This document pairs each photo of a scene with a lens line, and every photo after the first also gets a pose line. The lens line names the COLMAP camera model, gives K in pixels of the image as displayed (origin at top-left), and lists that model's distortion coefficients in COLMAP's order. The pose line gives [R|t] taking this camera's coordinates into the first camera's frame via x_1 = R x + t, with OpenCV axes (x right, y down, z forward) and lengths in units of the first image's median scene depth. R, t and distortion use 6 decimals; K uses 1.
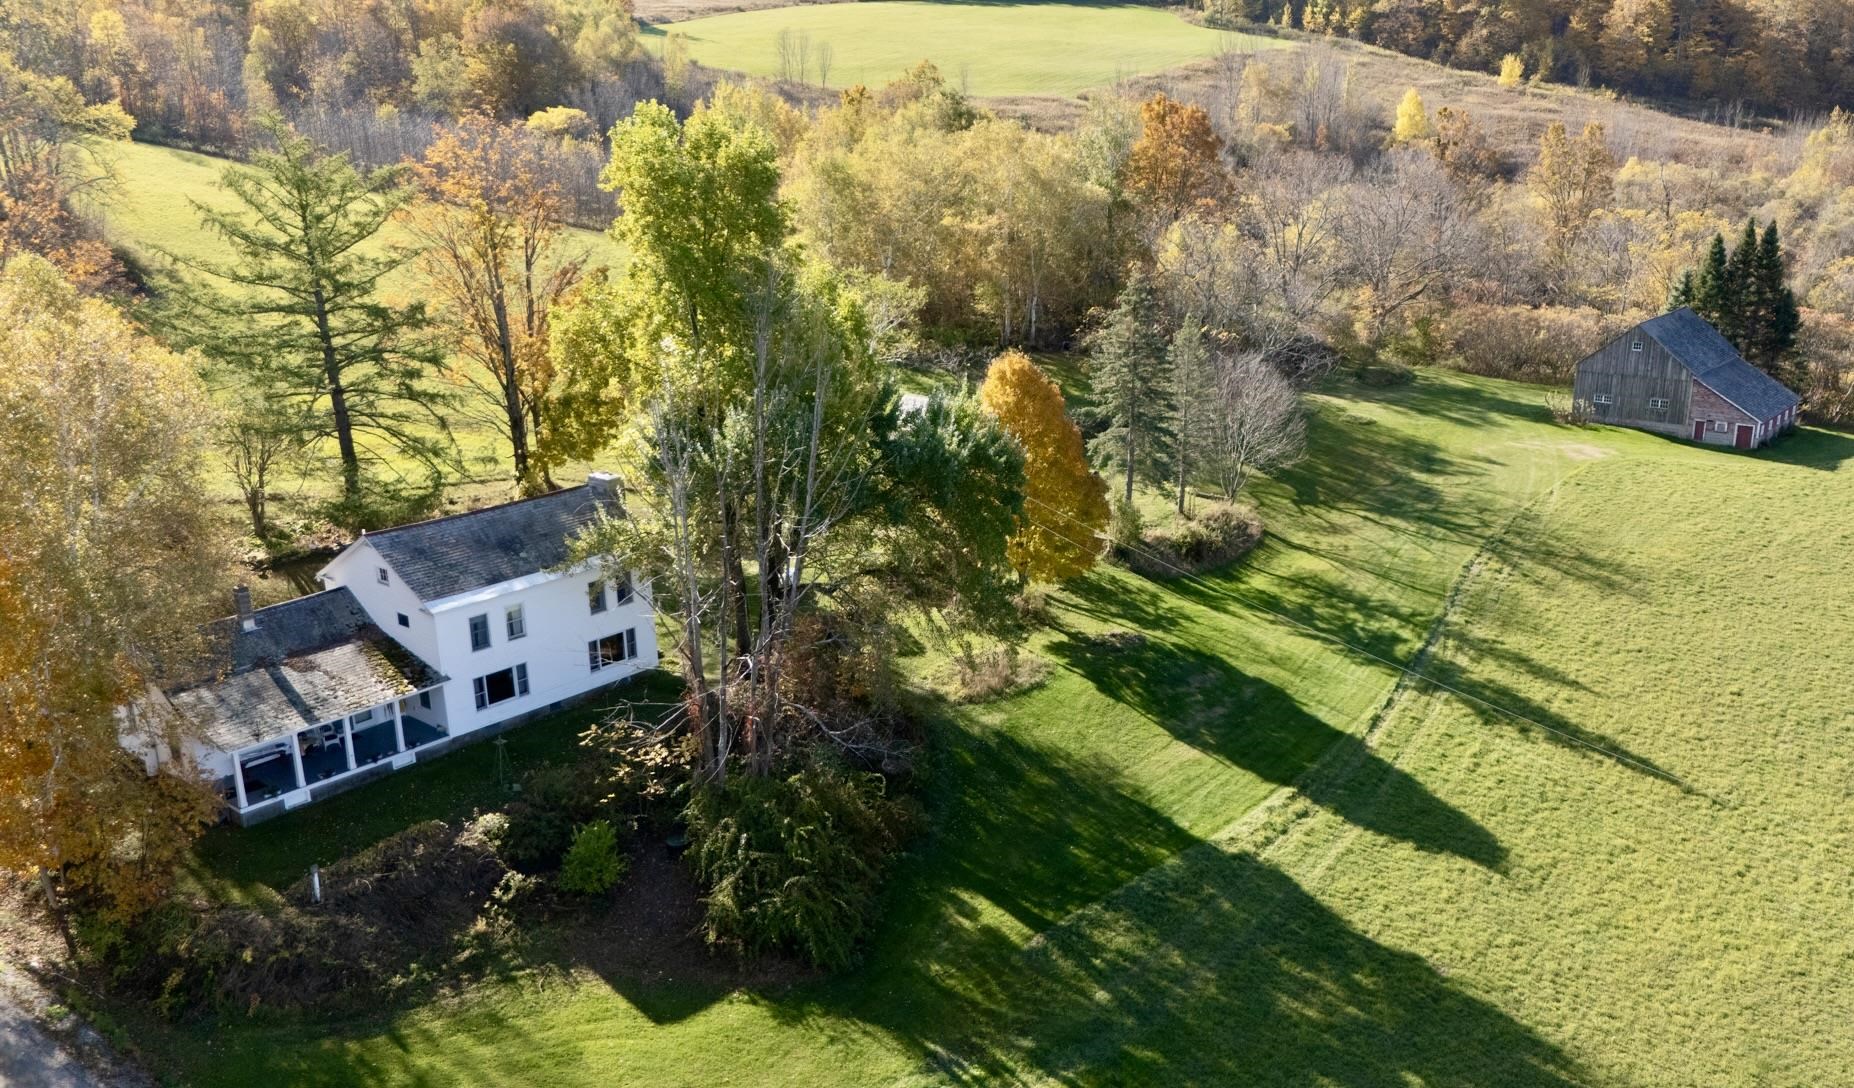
lens RADIAL K [[1587.5, 0, 1029.0], [0, 1587.5, 577.0], [0, 0, 1]] dist [0.064729, -0.000133]
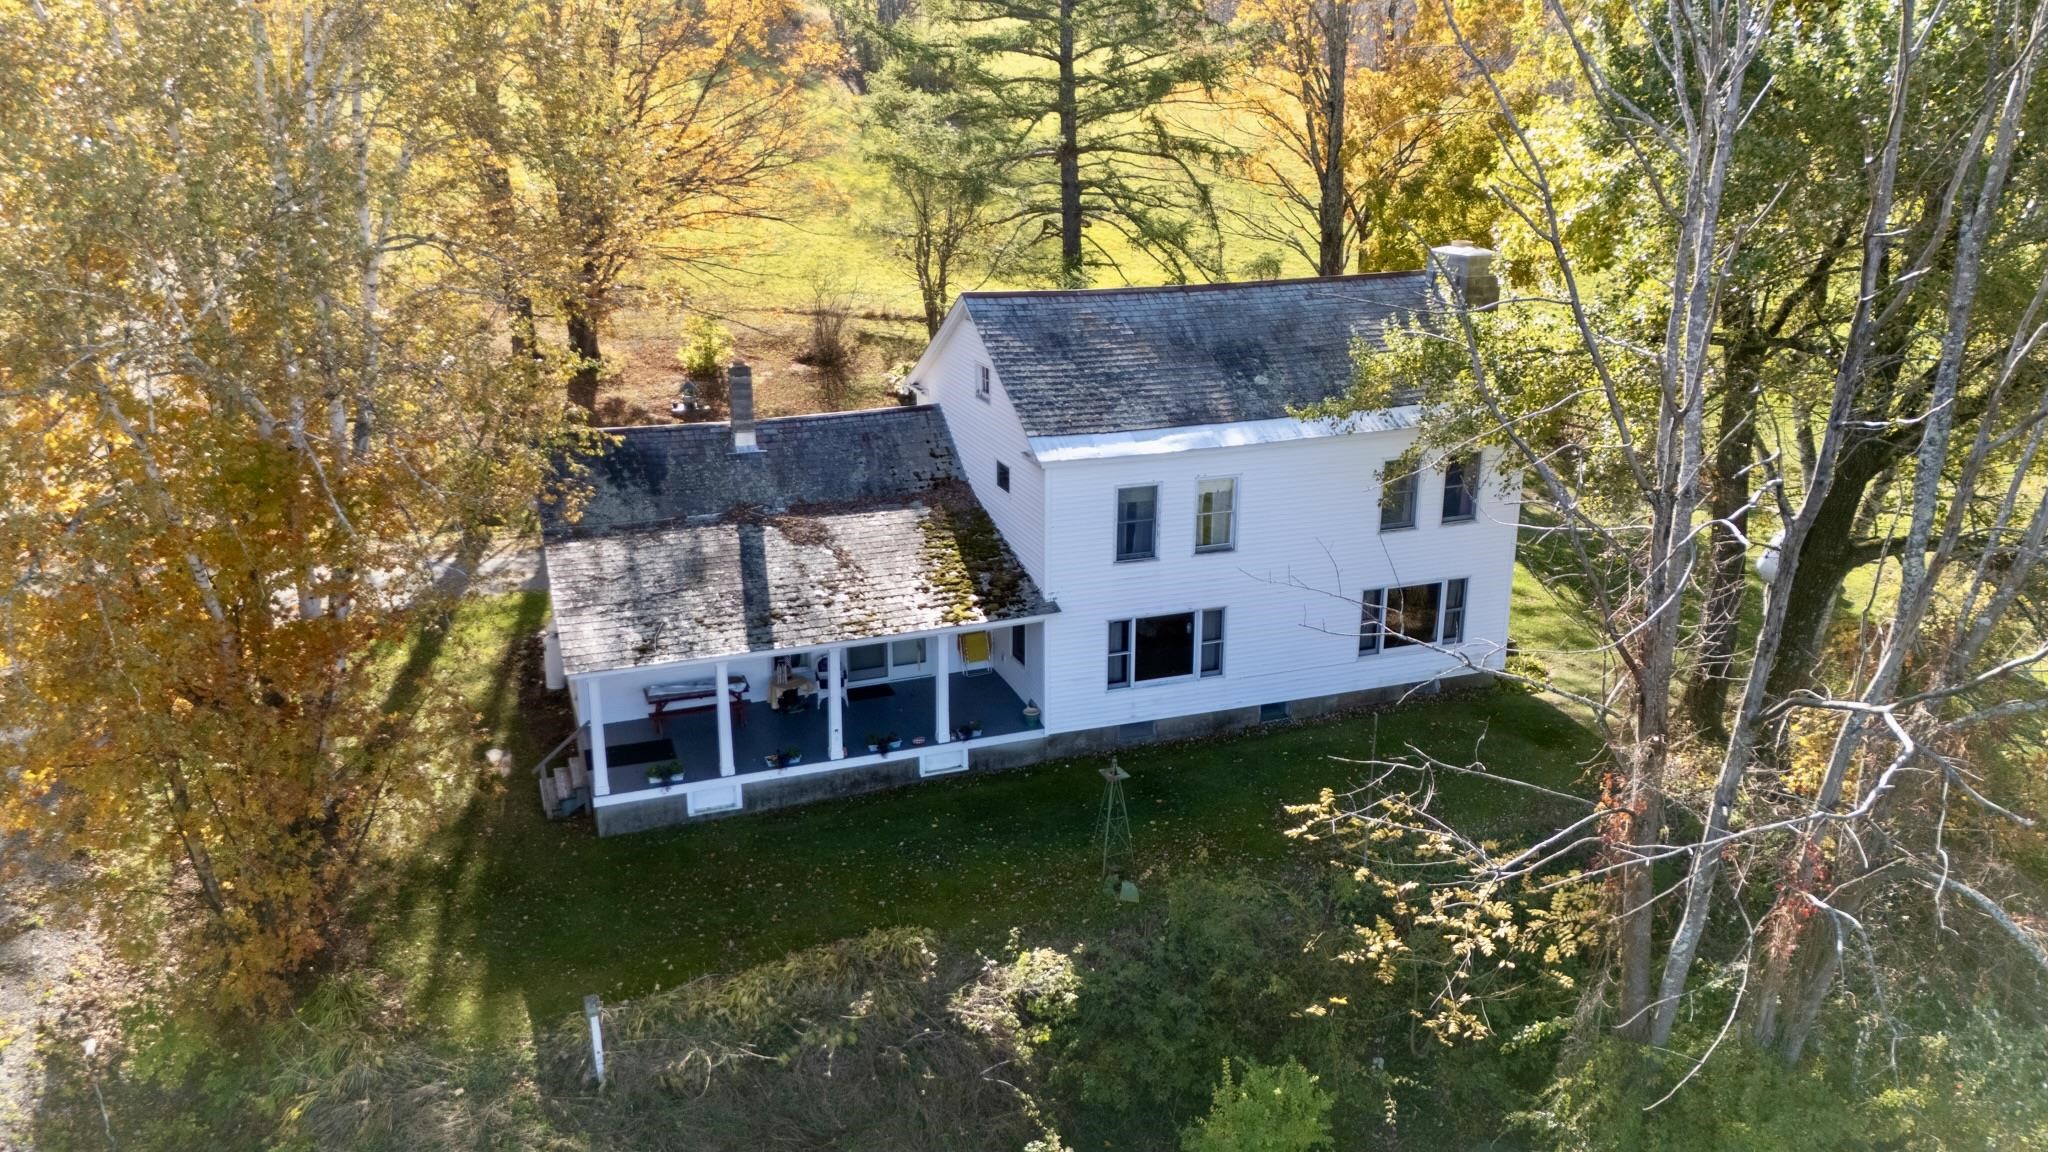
lens RADIAL K [[1506.8, 0, 1024.0], [0, 1506.8, 576.0], [0, 0, 1]] dist [0.066098, -0.004040]
pose [[0.855131, 0.164917, -0.491481, -0.158975], [-0.162376, 0.985552, 0.048185, 0.034780], [0.492327, 0.038600, 0.869554, 0.622300]]
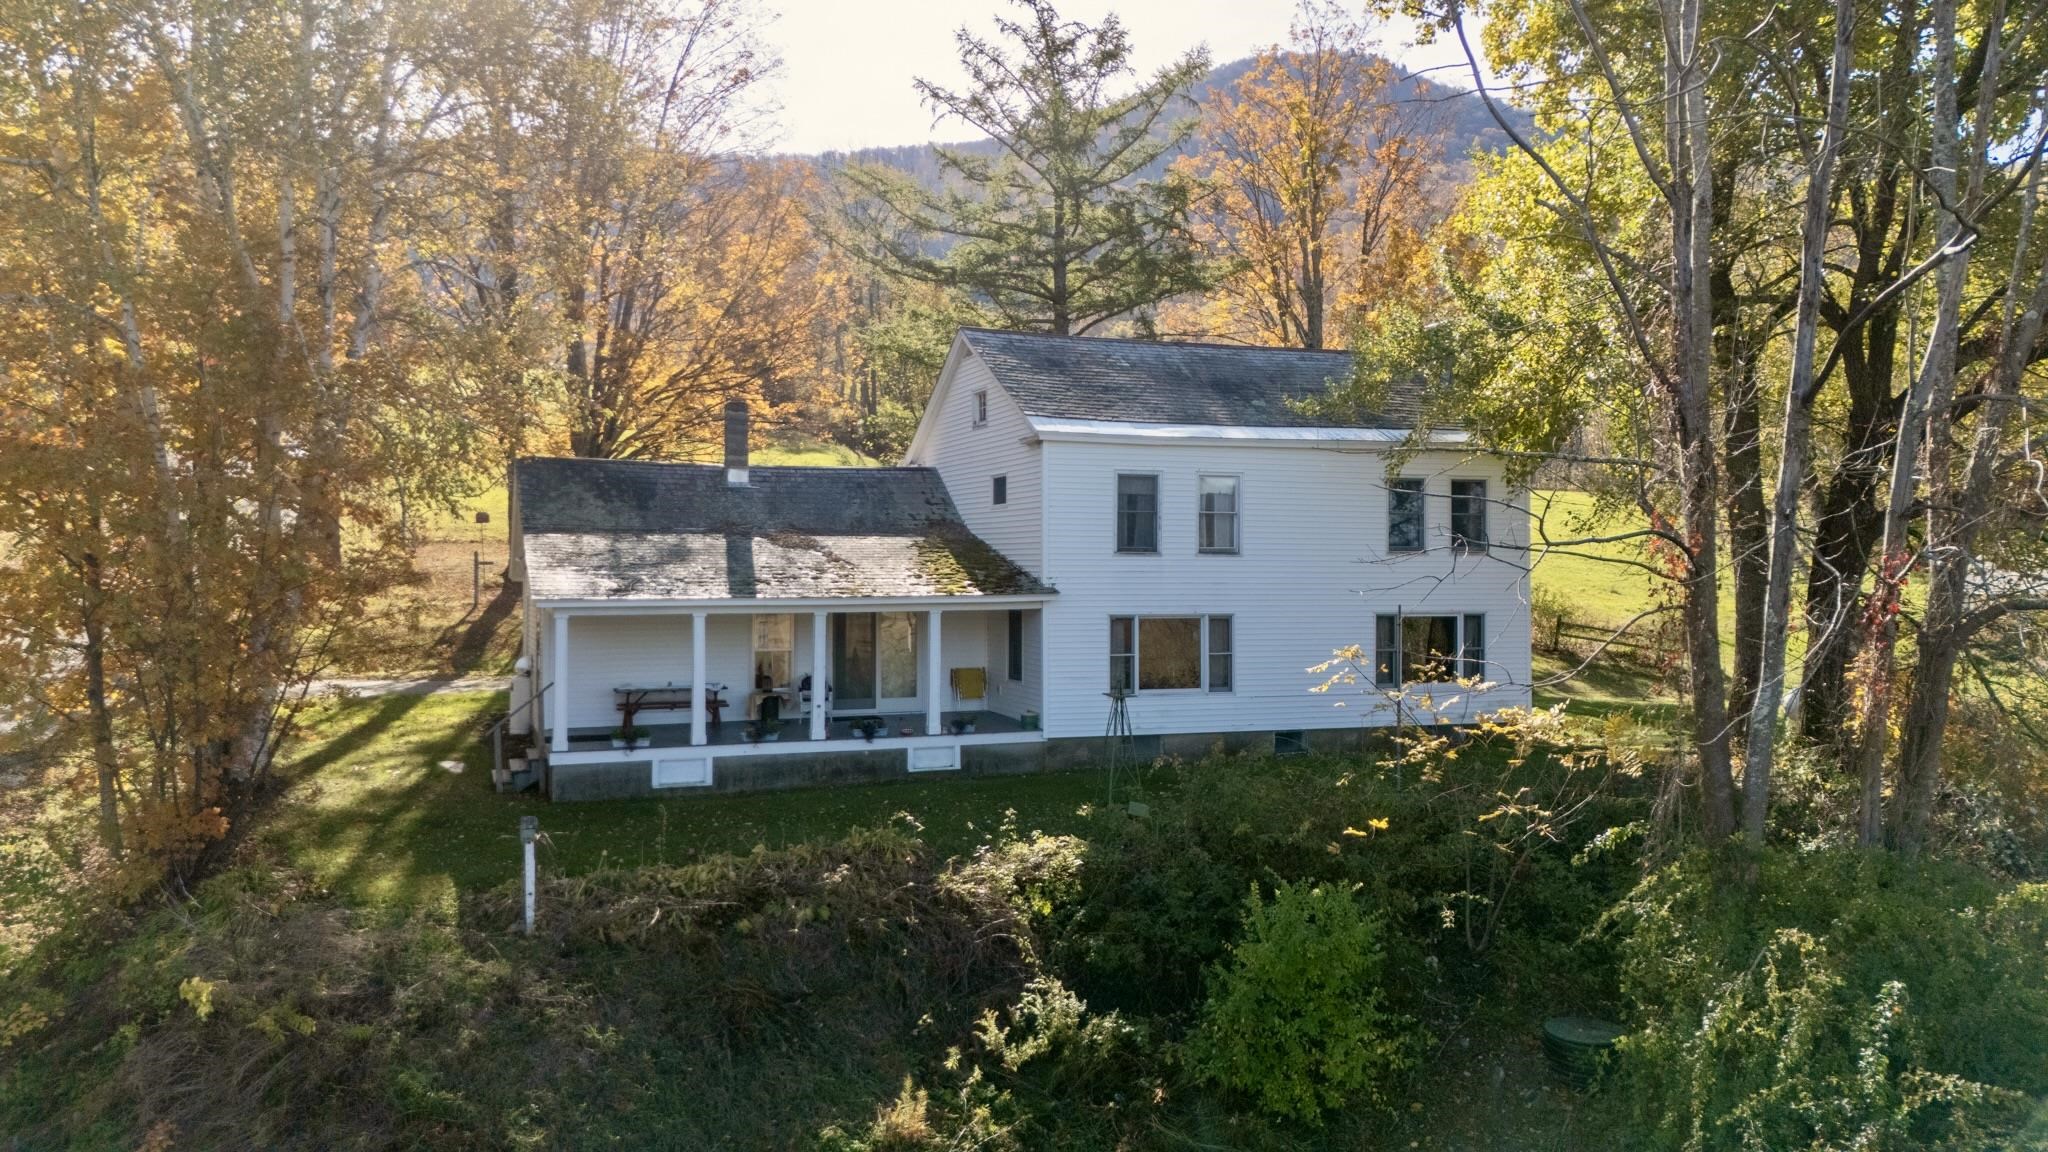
lens RADIAL K [[1506.8, 0, 1024.0], [0, 1506.8, 576.0], [0, 0, 1]] dist [0.066098, -0.004040]
pose [[0.856828, 0.008805, -0.515526, -0.157082], [-0.163336, 0.952994, -0.255194, 0.168599], [0.489046, 0.302862, 0.817990, 0.661826]]
